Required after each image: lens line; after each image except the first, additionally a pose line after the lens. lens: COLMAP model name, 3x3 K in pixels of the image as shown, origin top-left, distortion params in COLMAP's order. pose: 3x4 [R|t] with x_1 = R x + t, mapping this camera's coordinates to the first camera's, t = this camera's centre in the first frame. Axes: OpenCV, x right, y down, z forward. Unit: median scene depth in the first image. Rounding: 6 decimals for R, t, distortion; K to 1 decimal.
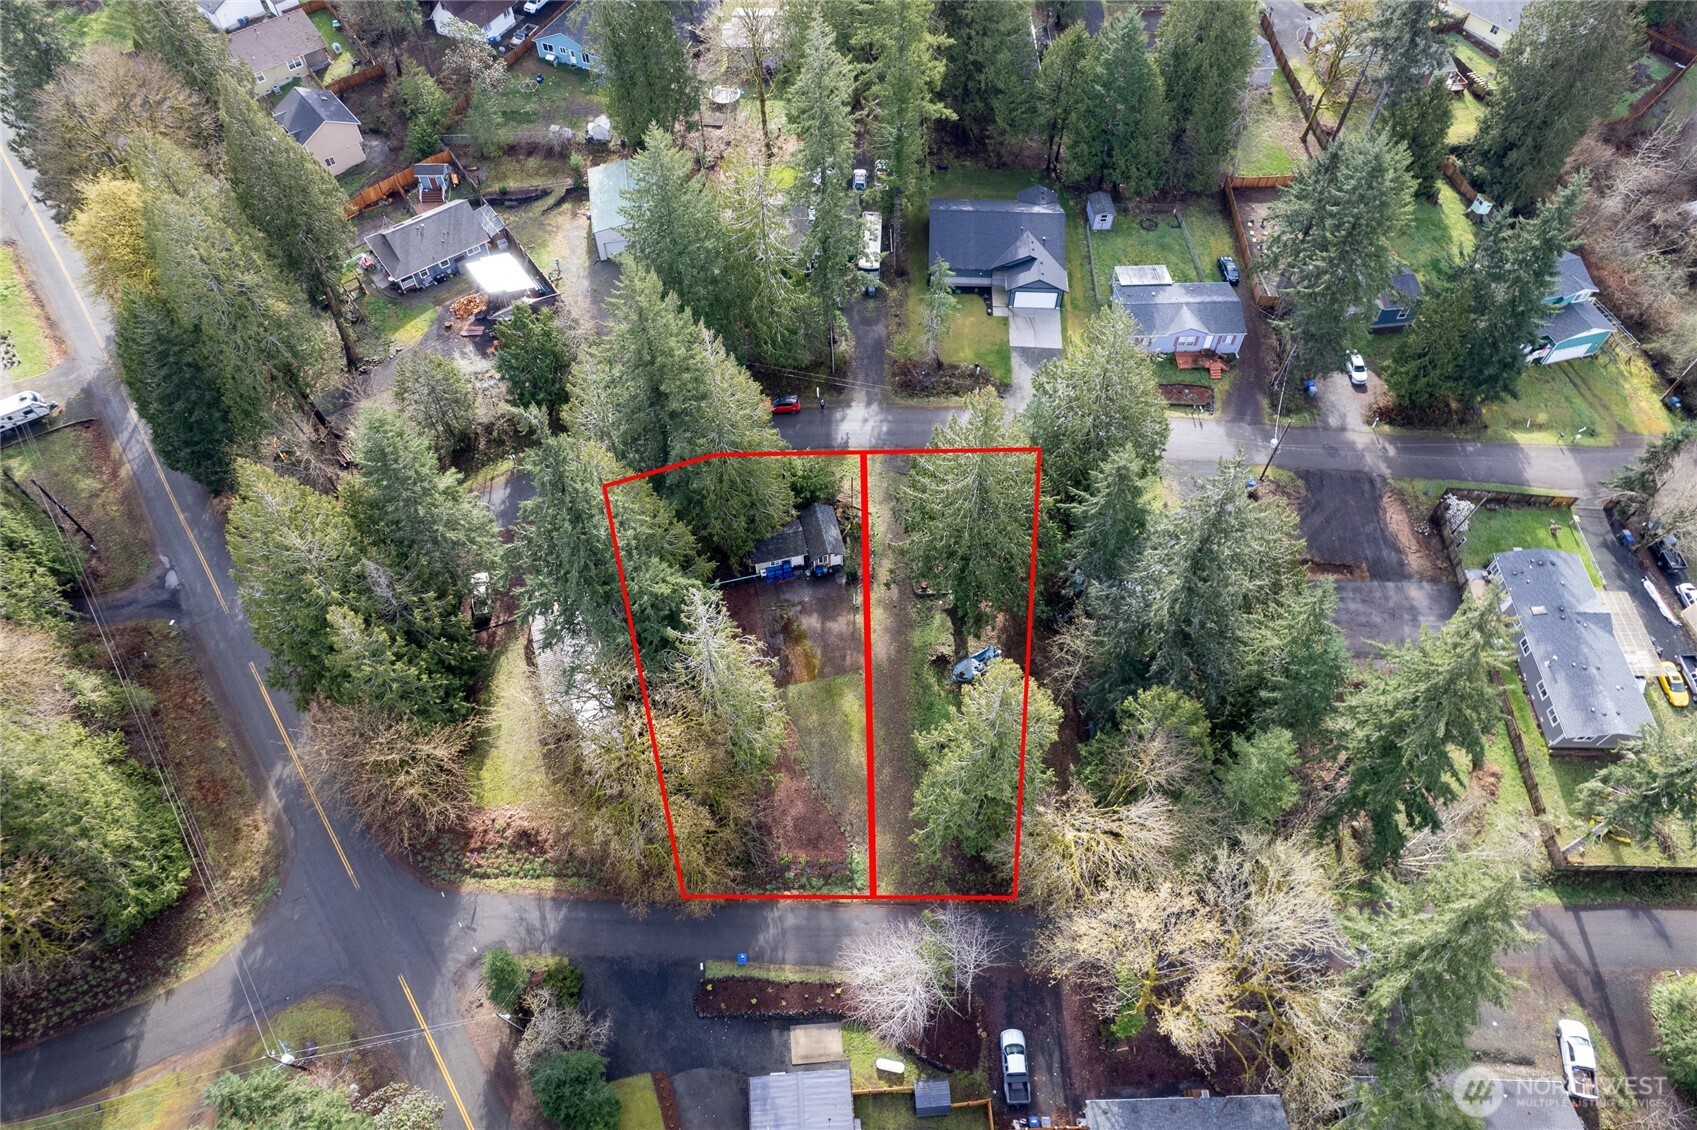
lens RADIAL K [[1087.7, 0, 857.3], [0, 1087.7, 570.3], [0, 0, 1]] dist [-0.090956, 0.088715]
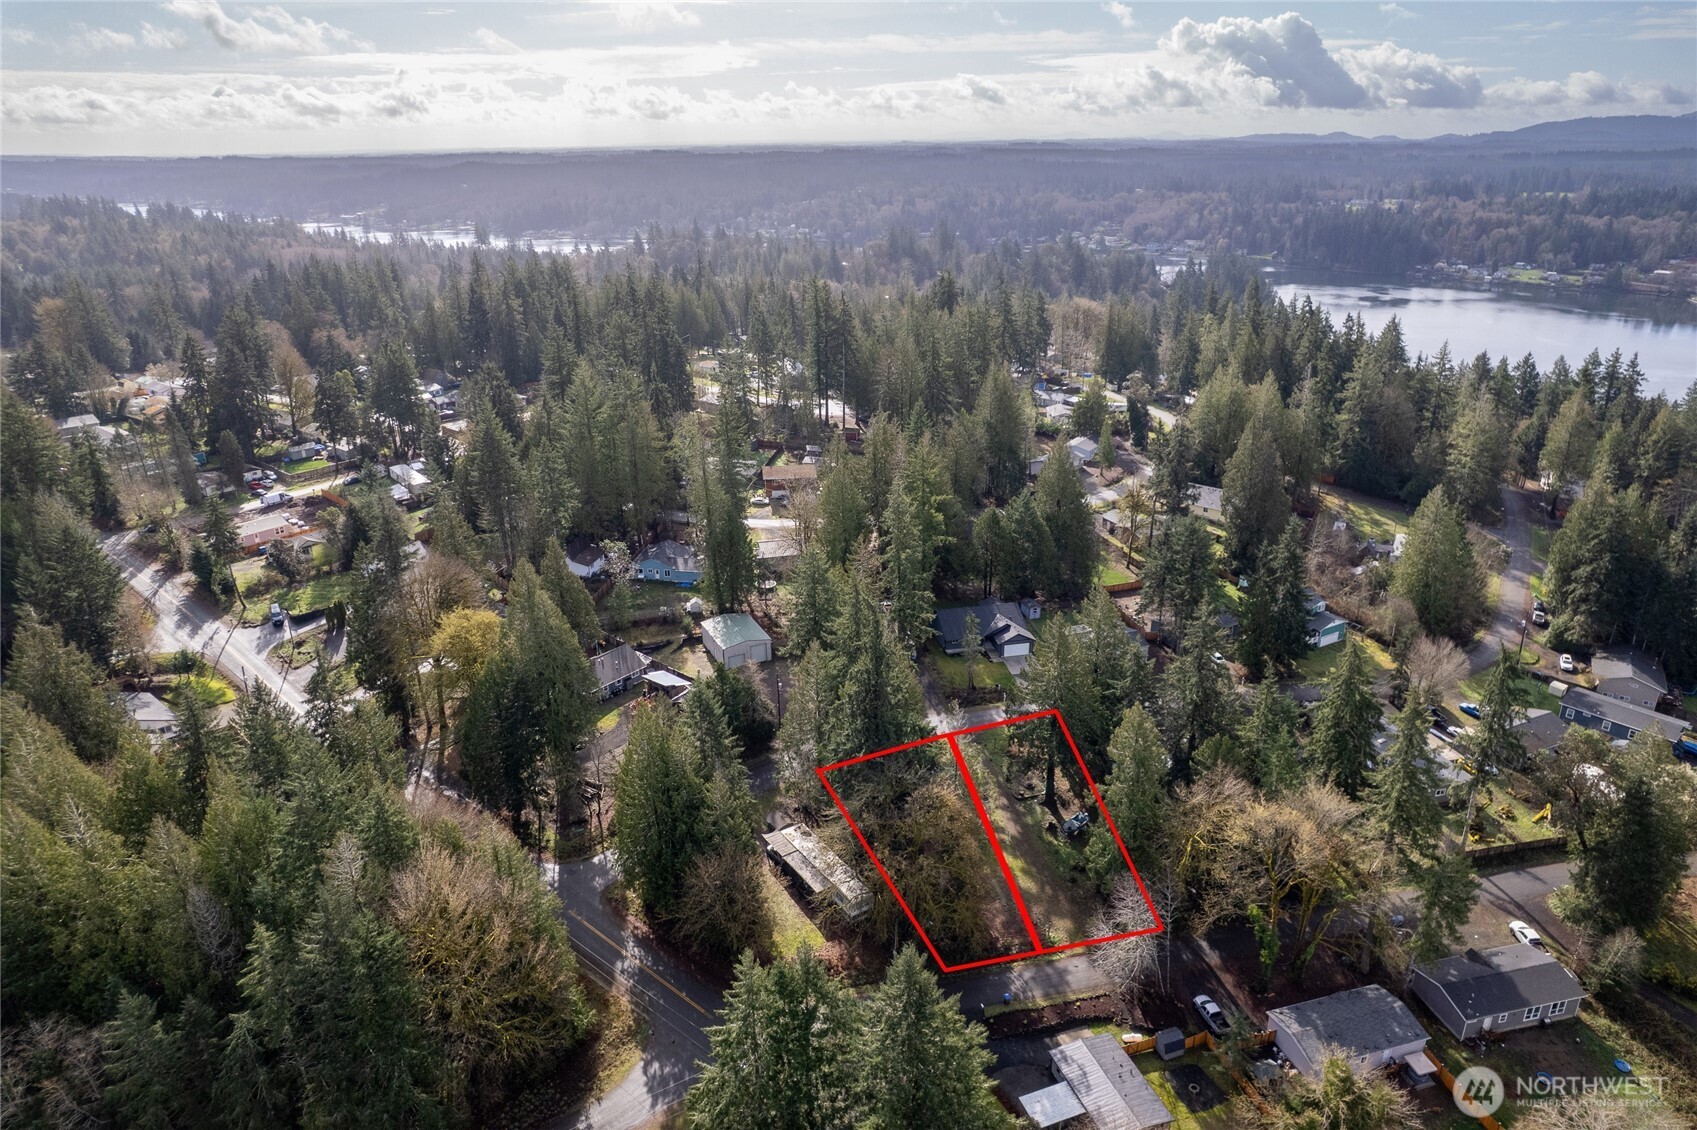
lens RADIAL K [[1087.7, 0, 857.3], [0, 1087.7, 570.3], [0, 0, 1]] dist [-0.090956, 0.088715]
pose [[0.968591, -0.107169, 0.224381, -0.411117], [0.213561, 0.820745, -0.529877, 0.452040], [-0.127373, 0.561153, 0.817853, -0.326280]]
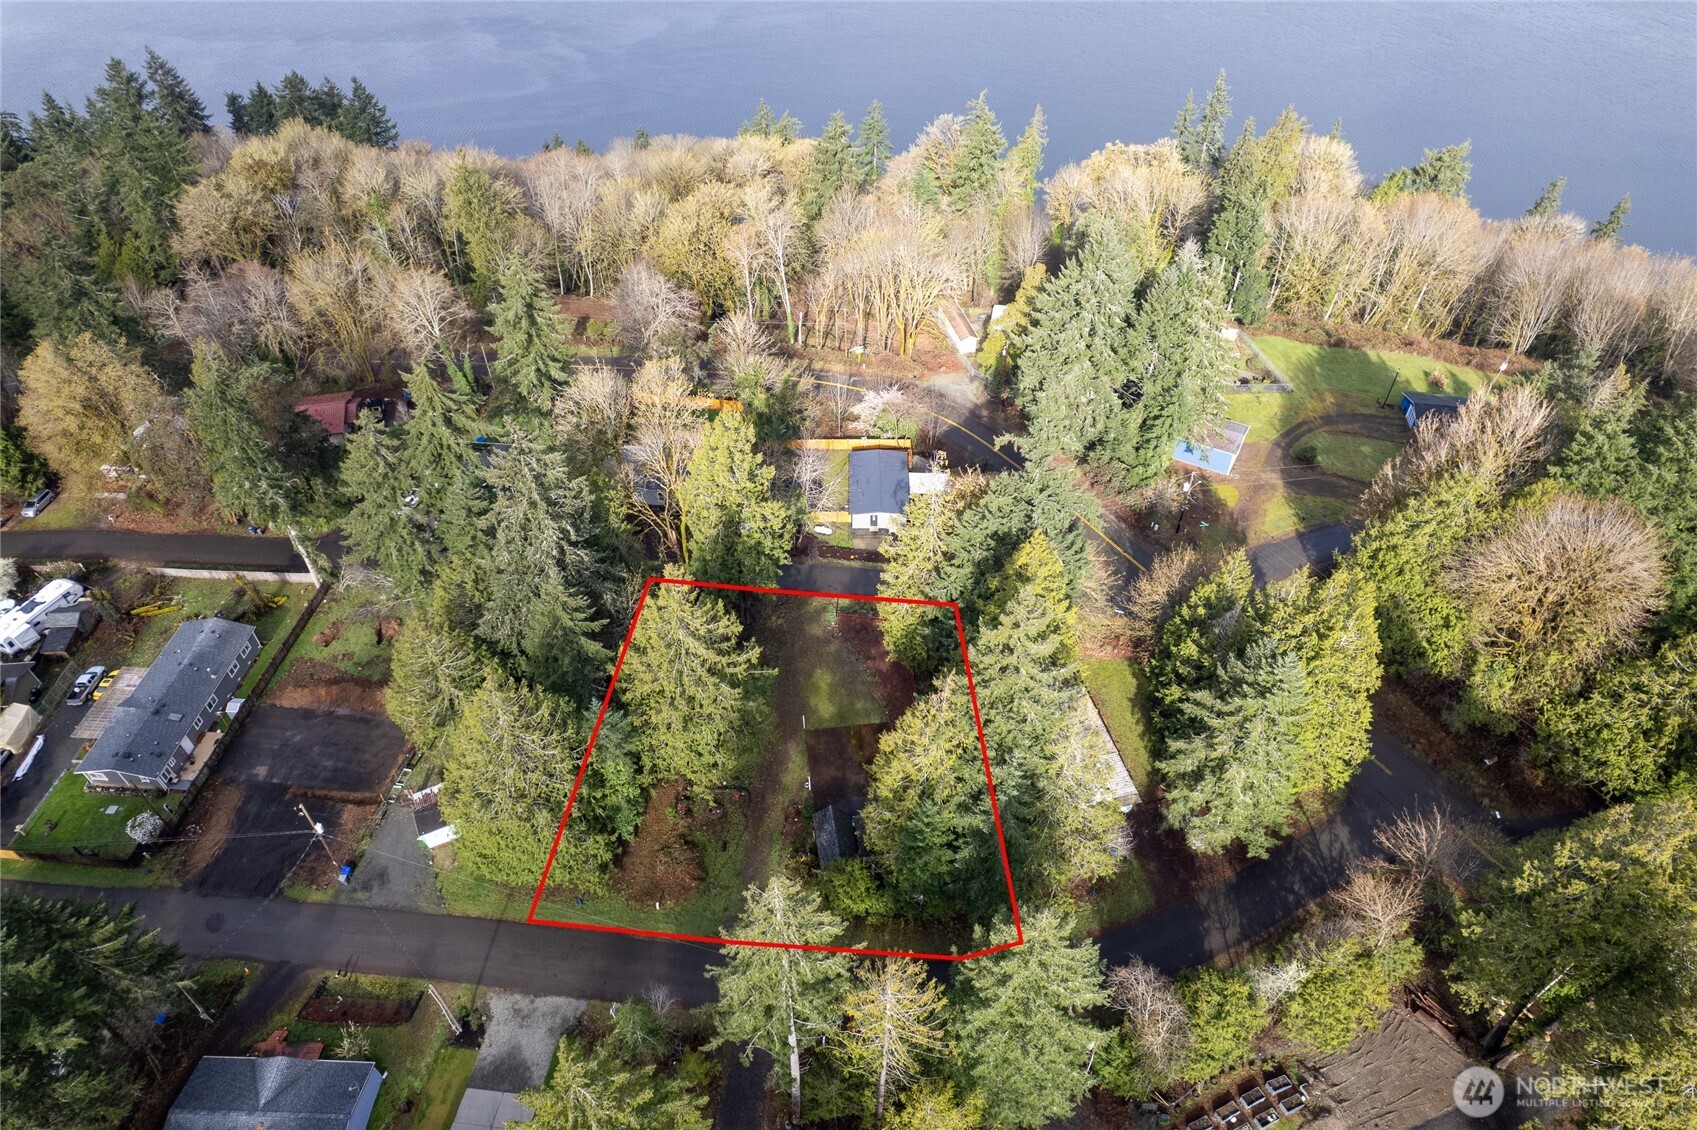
lens RADIAL K [[1087.7, 0, 857.3], [0, 1087.7, 570.3], [0, 0, 1]] dist [-0.090956, 0.088715]
pose [[-0.996829, -0.053470, 0.058933, -0.085280], [0.067836, -0.183844, 0.980612, -0.818942], [-0.041599, 0.981500, 0.186888, 0.548646]]
